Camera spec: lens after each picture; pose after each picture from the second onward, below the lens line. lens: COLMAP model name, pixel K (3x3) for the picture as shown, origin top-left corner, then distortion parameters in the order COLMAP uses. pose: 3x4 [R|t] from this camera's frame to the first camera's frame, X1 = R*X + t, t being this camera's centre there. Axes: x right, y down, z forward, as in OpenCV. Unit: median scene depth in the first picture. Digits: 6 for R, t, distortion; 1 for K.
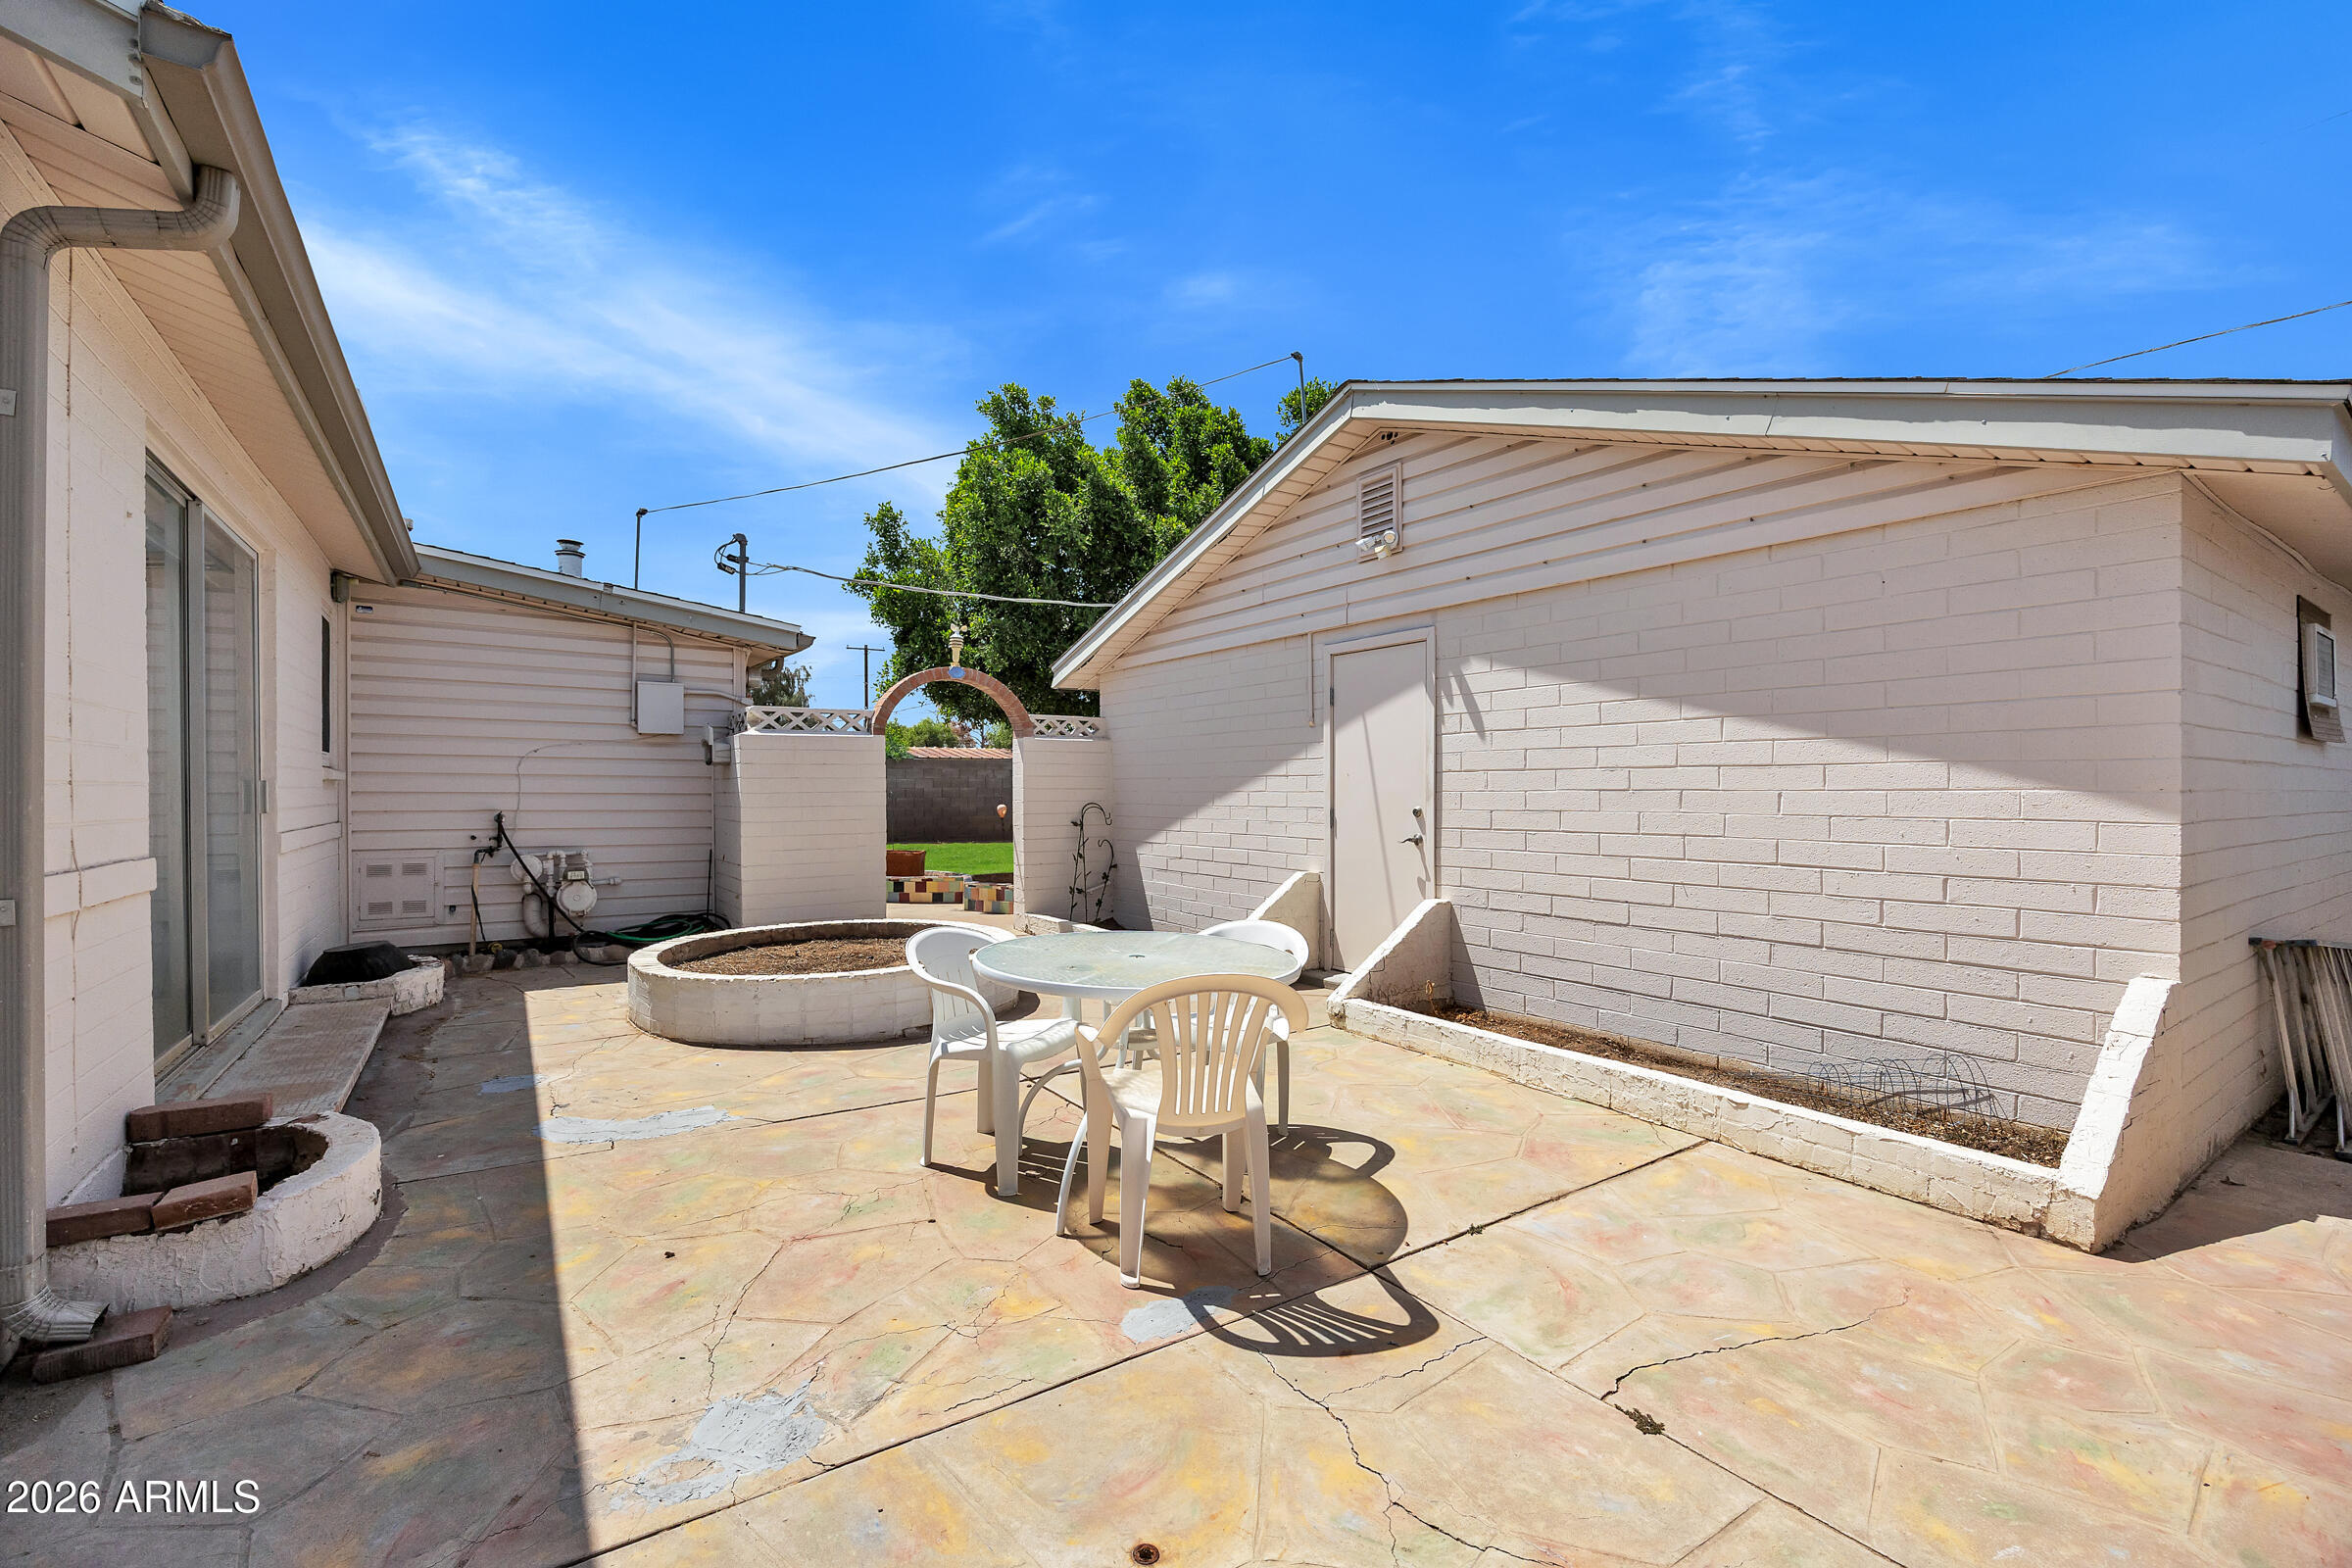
lens RADIAL K [[986.1, 0, 1176.0], [0, 986.1, 784.0], [0, 0, 1]] dist [-0.014911, 0.000410]
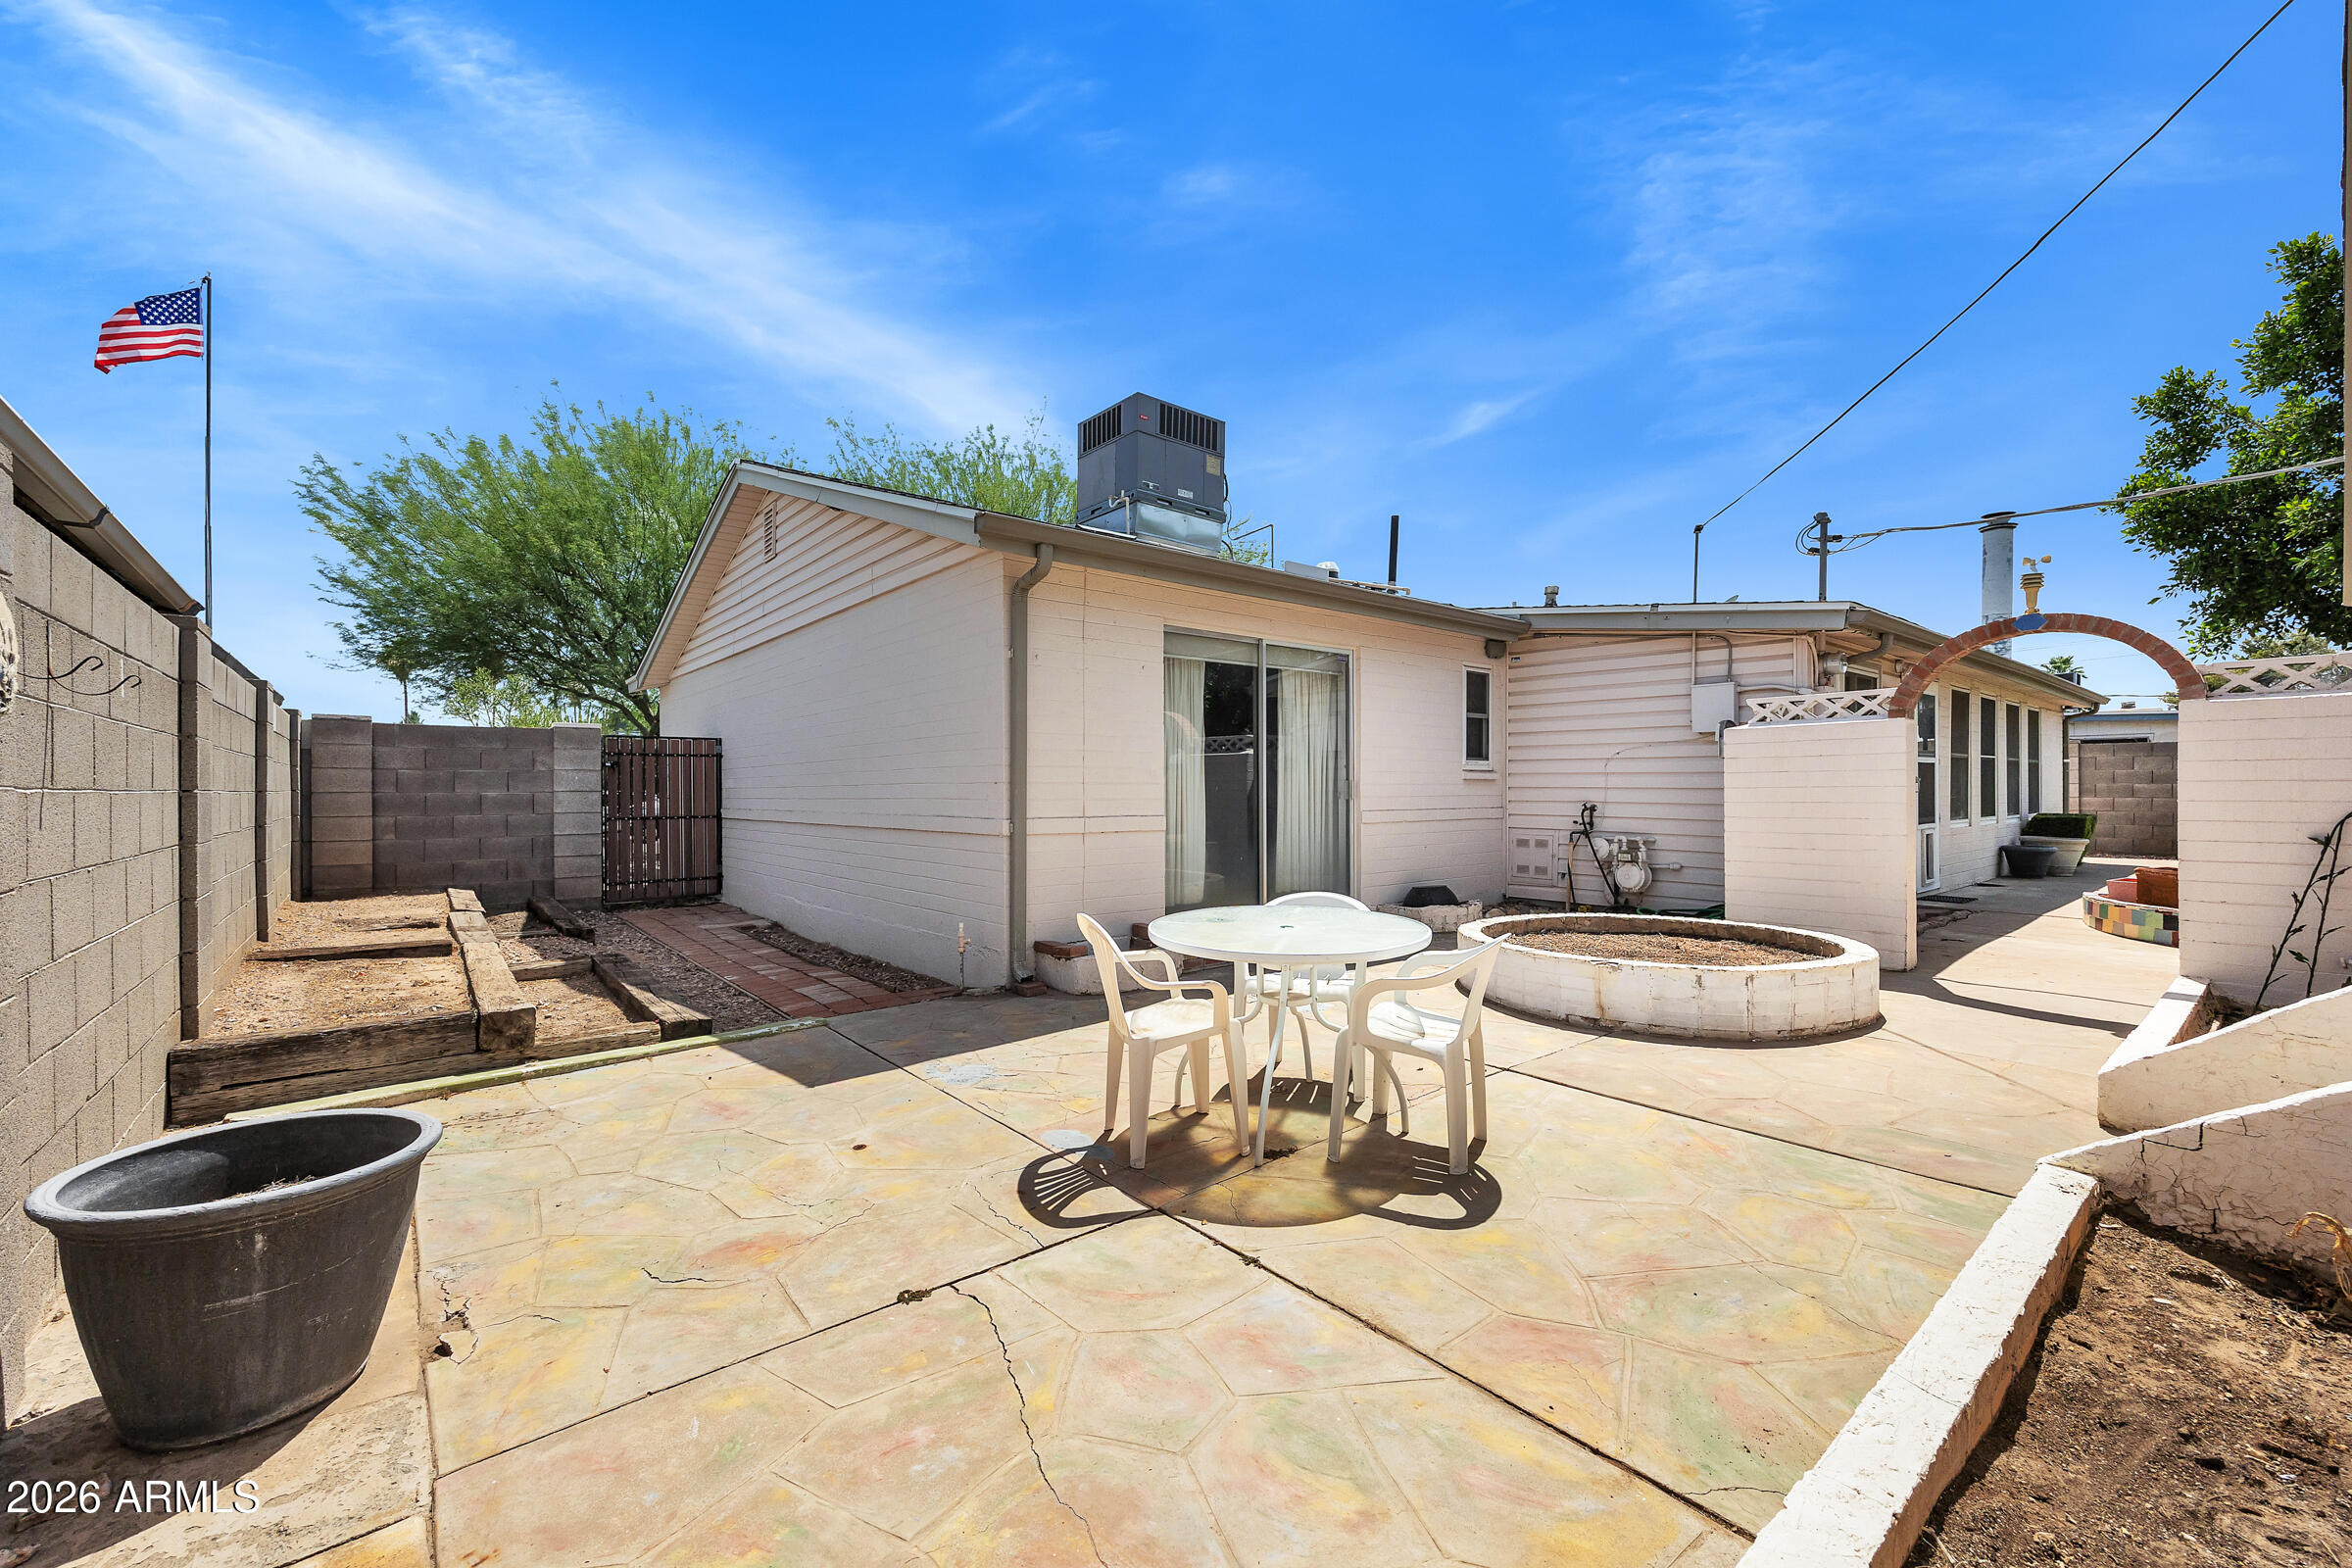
lens RADIAL K [[961.0, 0, 1176.0], [0, 961.0, 784.0], [0, 0, 1]] dist [-0.001139, -0.000226]
pose [[0.091131, -0.004289, -0.995830, 0.867099], [0.009160, 0.999952, -0.003469, 0.006465], [0.995797, -0.008806, 0.091166, 0.616464]]
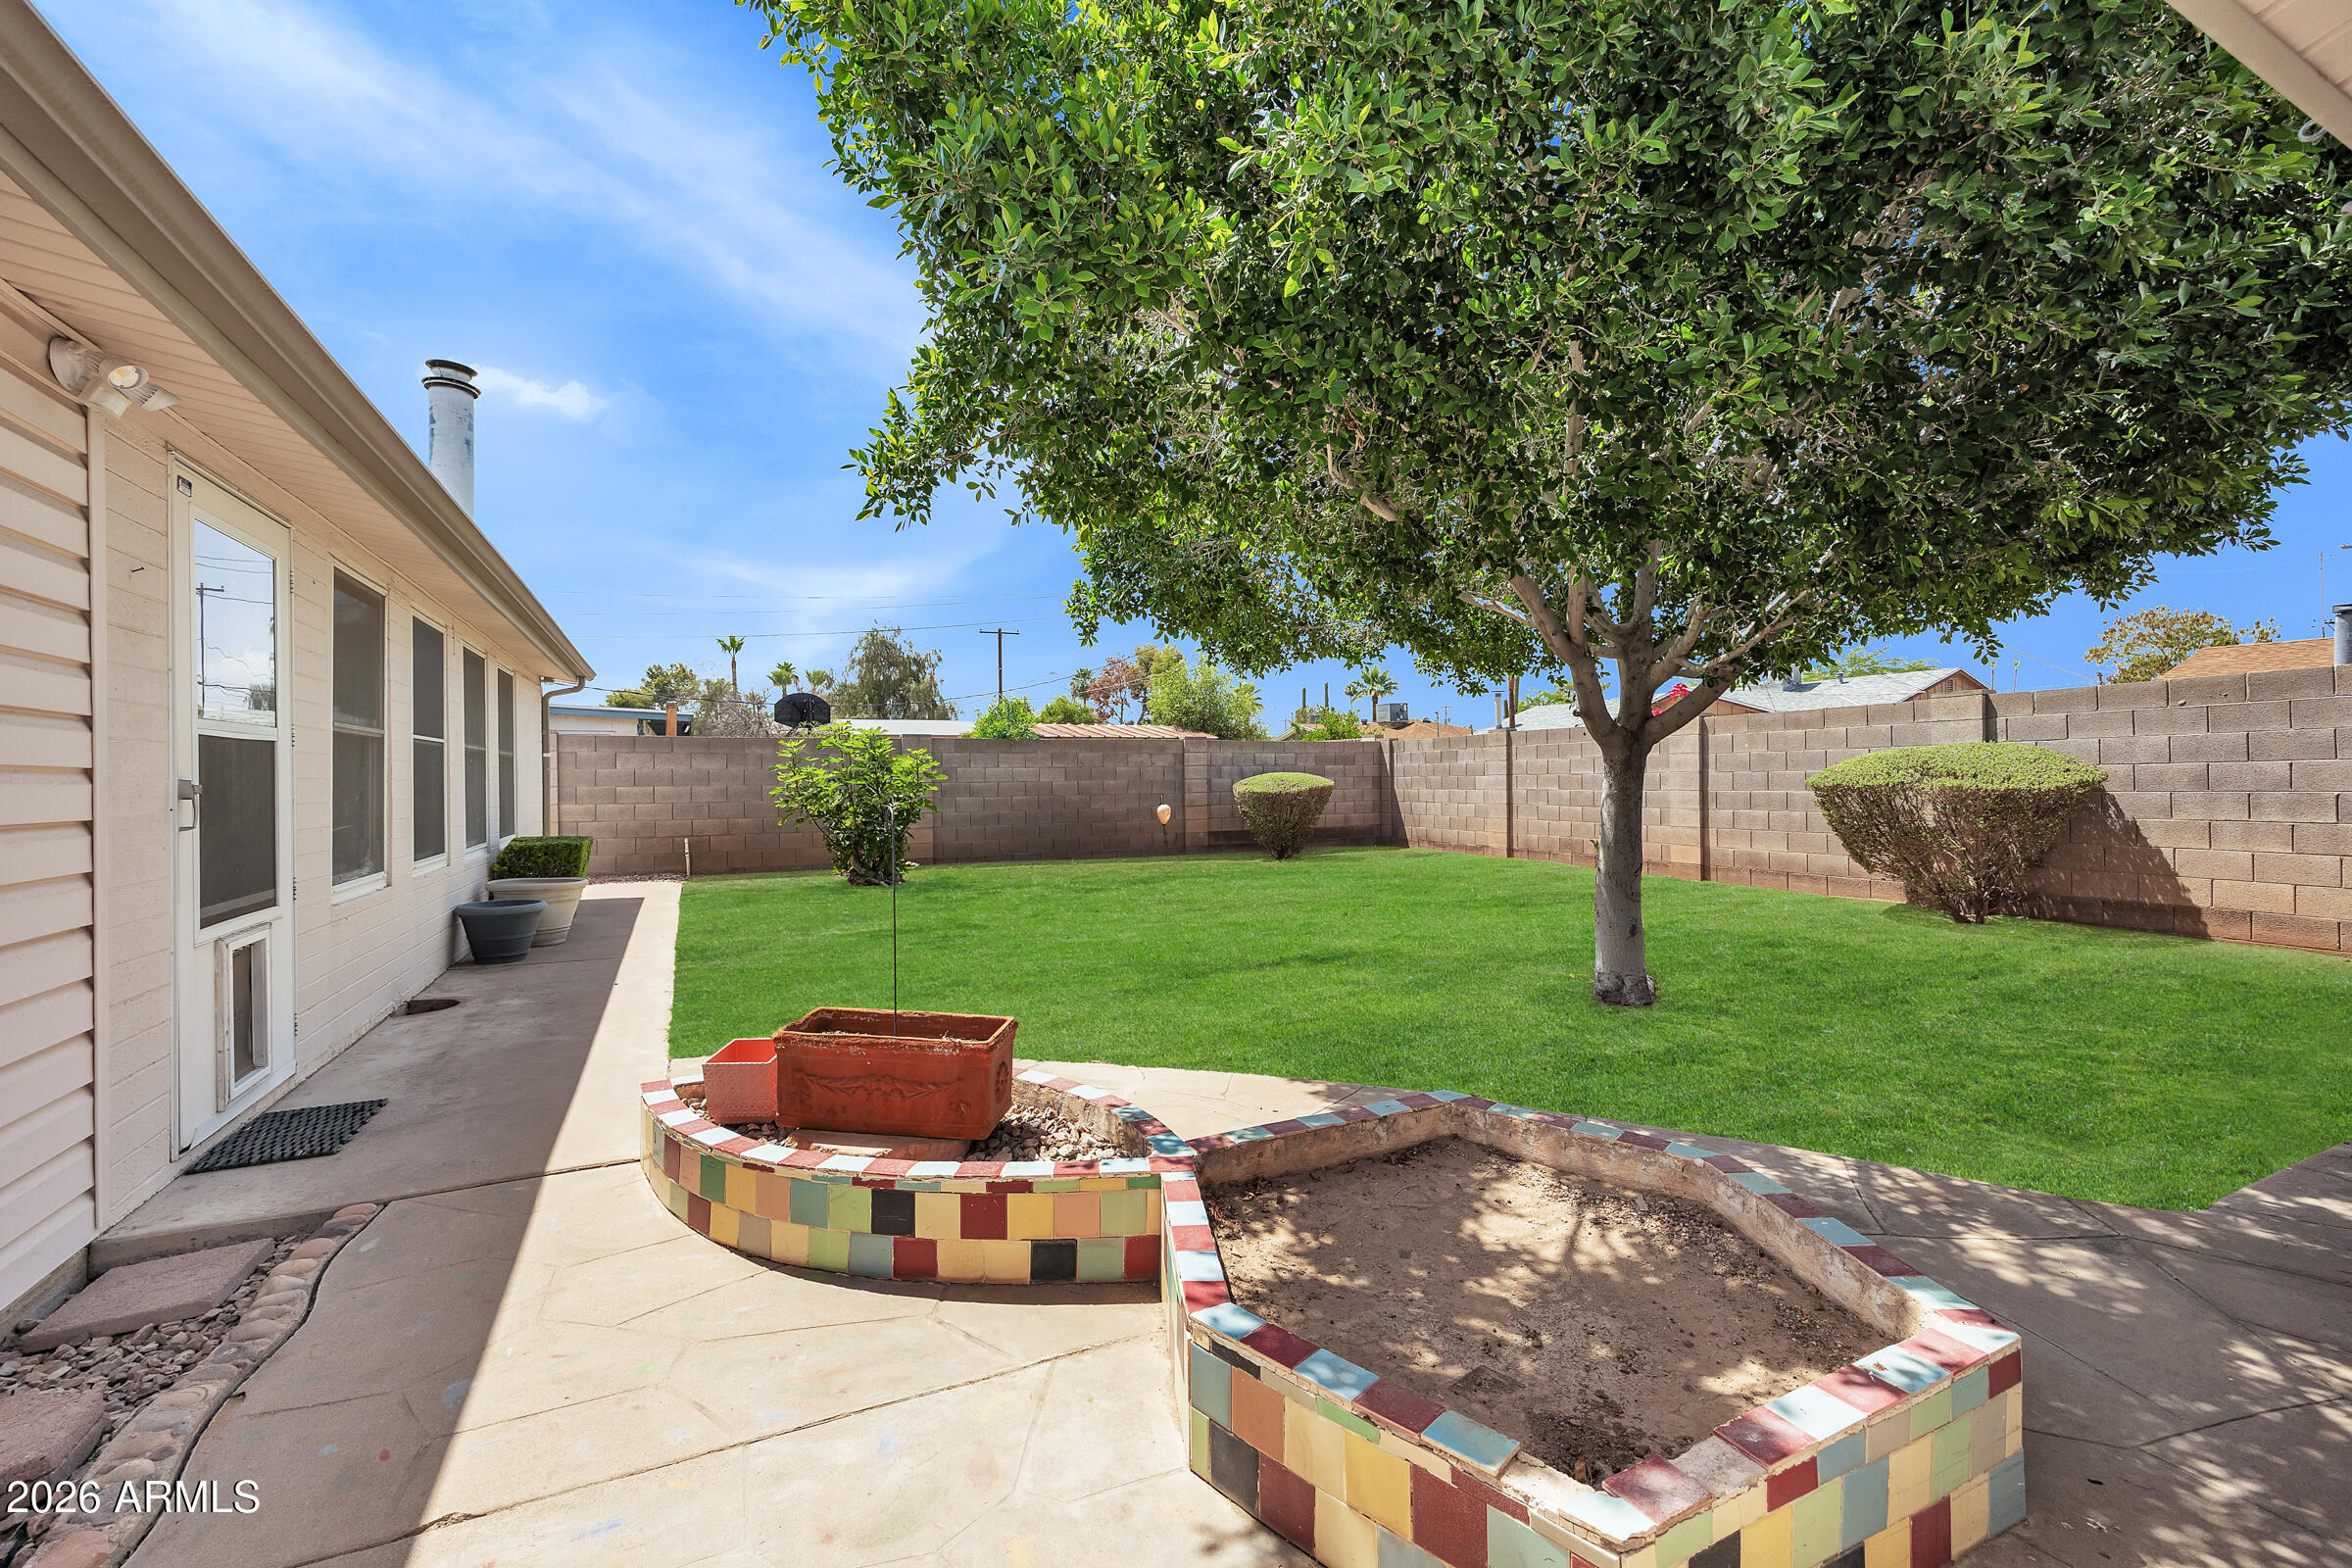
lens RADIAL K [[961.0, 0, 1176.0], [0, 961.0, 784.0], [0, 0, 1]] dist [-0.001139, -0.000226]
pose [[0.991045, -0.004916, -0.133437, -0.473415], [0.006385, 0.999924, 0.010586, -0.002129], [0.133375, -0.011343, 0.991001, 2.025215]]
